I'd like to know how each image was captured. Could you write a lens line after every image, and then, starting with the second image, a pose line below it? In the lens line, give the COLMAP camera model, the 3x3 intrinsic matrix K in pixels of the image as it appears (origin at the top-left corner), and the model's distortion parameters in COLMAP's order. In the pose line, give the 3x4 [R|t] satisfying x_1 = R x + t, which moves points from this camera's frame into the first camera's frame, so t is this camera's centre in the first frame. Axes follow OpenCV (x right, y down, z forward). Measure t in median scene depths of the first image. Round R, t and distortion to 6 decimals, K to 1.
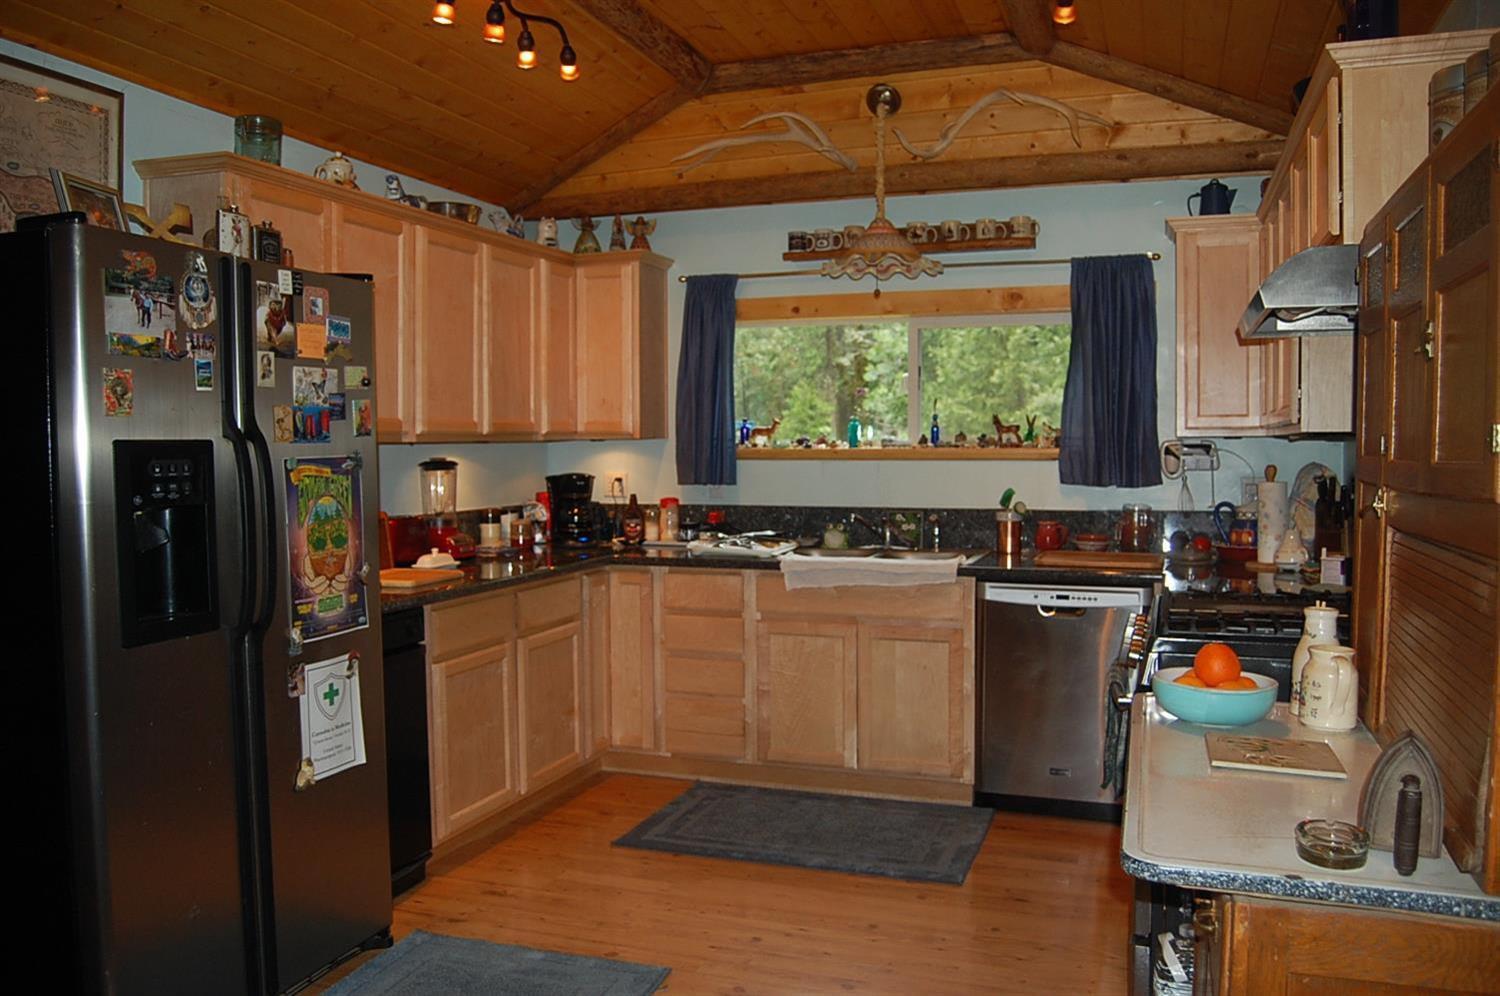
lens RADIAL K [[1176.6, 0, 750.0], [0, 1176.6, 498.0], [0, 0, 1]] dist [-0.092219, 0.007130]
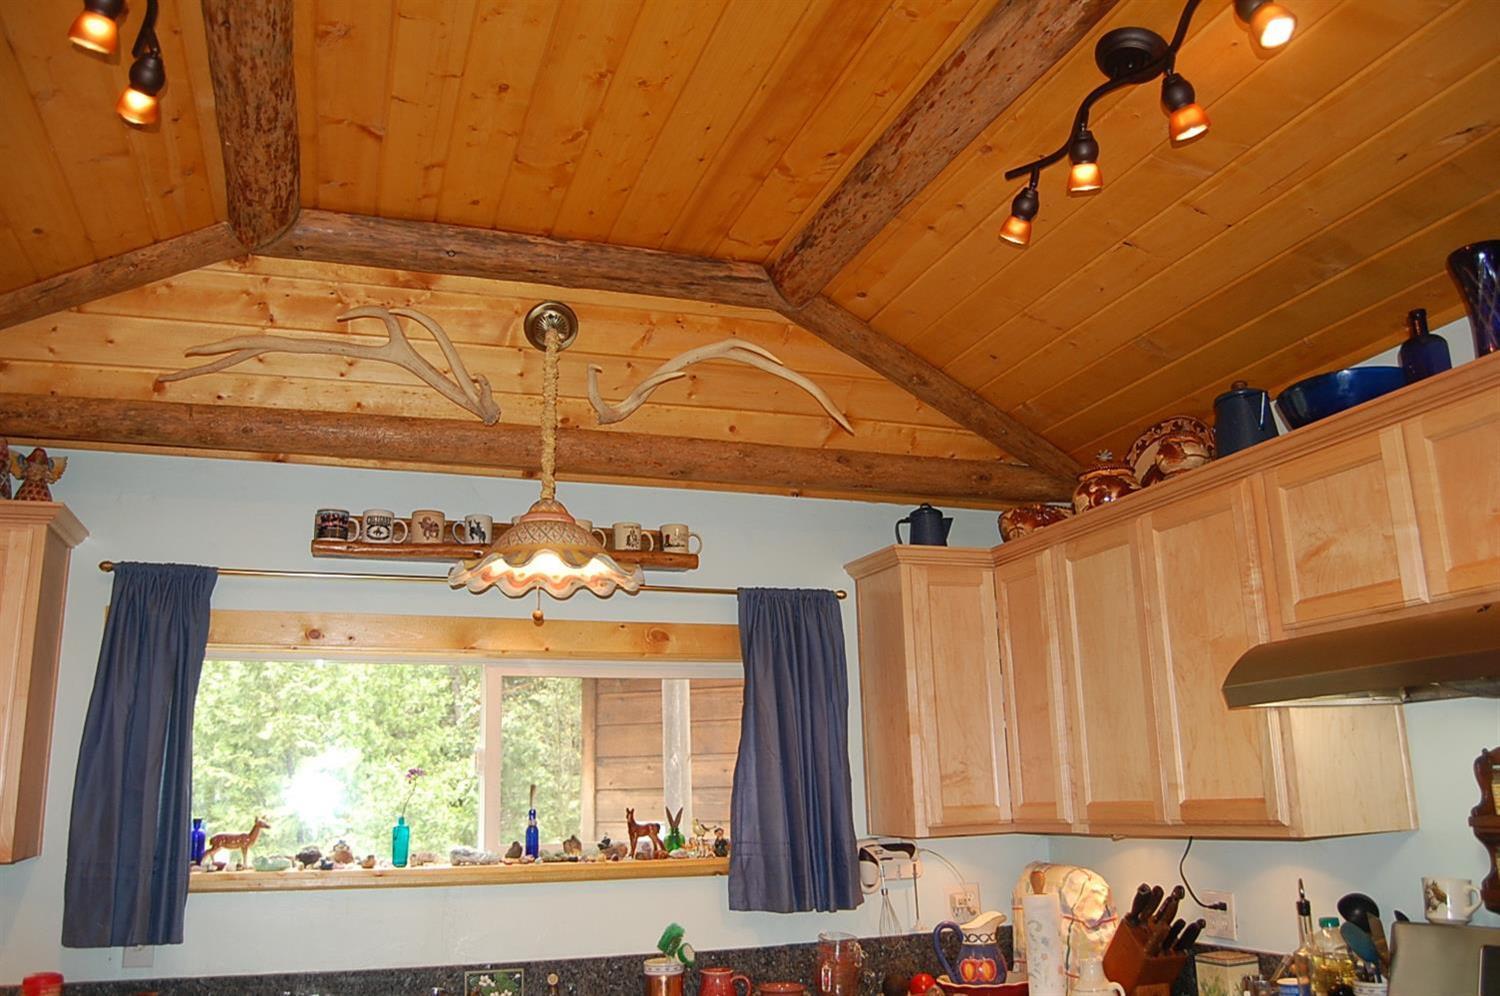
lens RADIAL K [[1203.9, 0, 750.0], [0, 1203.9, 498.0], [0, 0, 1]] dist [-0.082044, 0.005389]
pose [[0.776850, 0.134881, 0.615070, -0.182578], [0.050108, 0.960450, -0.273908, -0.050940], [-0.627689, 0.243605, 0.739366, 0.405682]]
